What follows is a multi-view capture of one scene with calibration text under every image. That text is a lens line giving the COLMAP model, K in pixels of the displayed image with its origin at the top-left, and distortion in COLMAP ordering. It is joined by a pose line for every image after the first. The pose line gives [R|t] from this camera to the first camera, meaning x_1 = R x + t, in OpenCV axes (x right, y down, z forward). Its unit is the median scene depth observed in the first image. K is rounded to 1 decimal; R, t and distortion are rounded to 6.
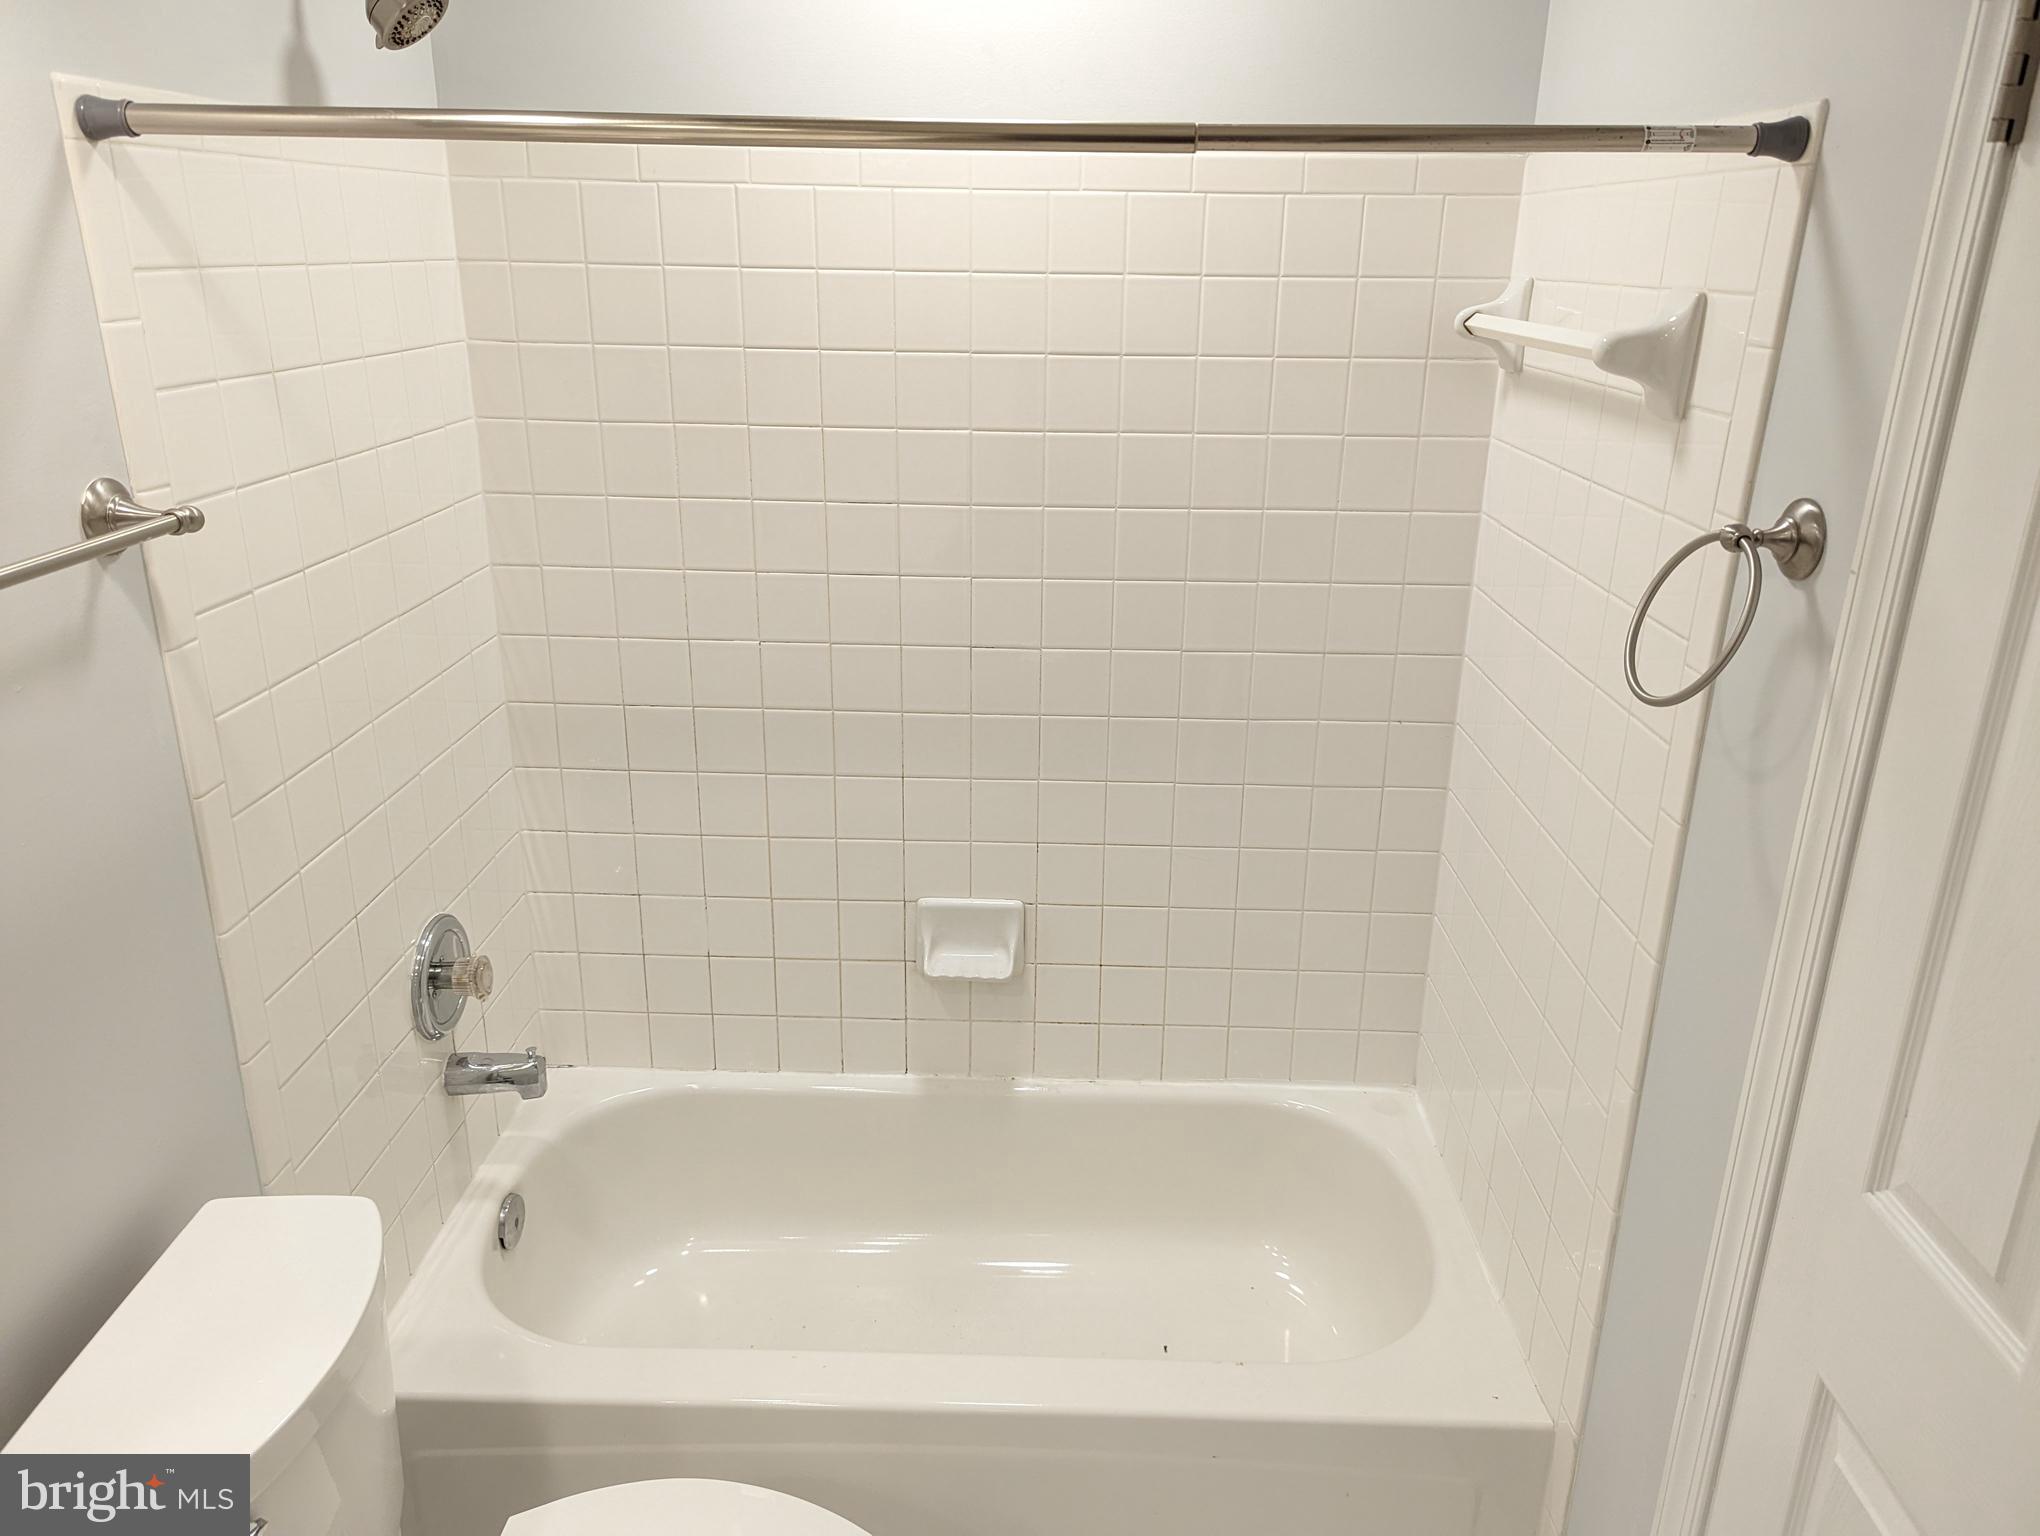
lens RADIAL K [[1461.8, 0, 1012.3], [0, 1461.8, 767.3], [0, 0, 1]] dist [0.057557, -0.033057]
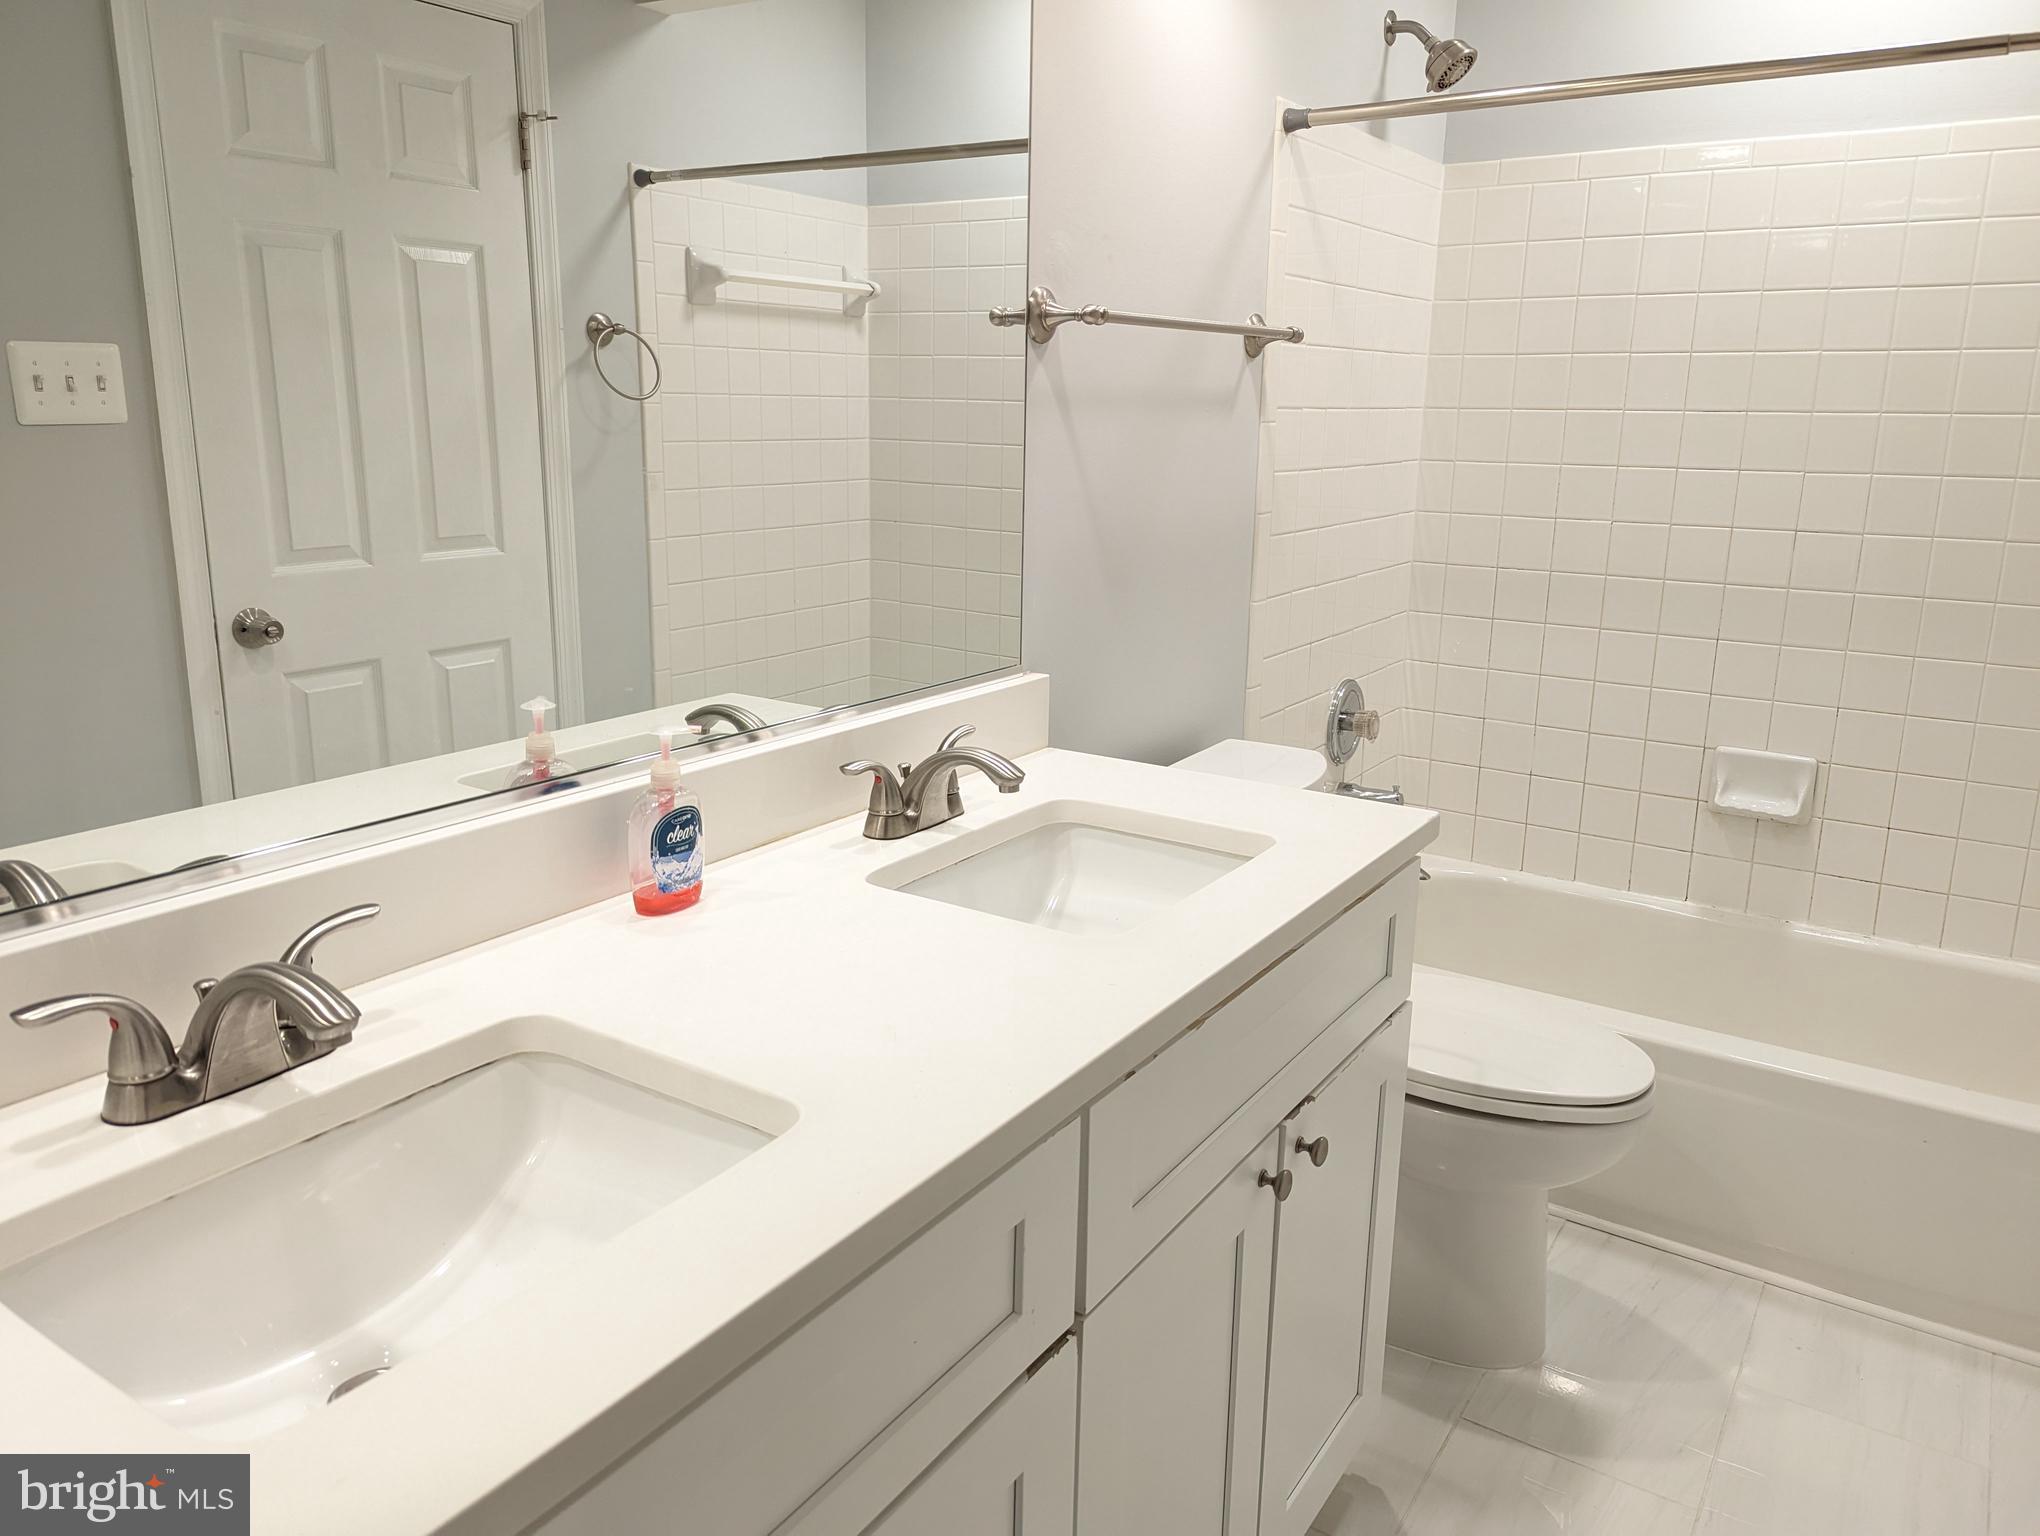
lens RADIAL K [[1461.8, 0, 1022.4], [0, 1461.8, 756.6], [0, 0, 1]] dist [0.057557, -0.033057]
pose [[0.852940, 0.115399, -0.509094, 0.080509], [-0.174404, 0.982215, -0.069554, 0.332299], [0.492013, 0.148113, 0.857896, -0.392094]]
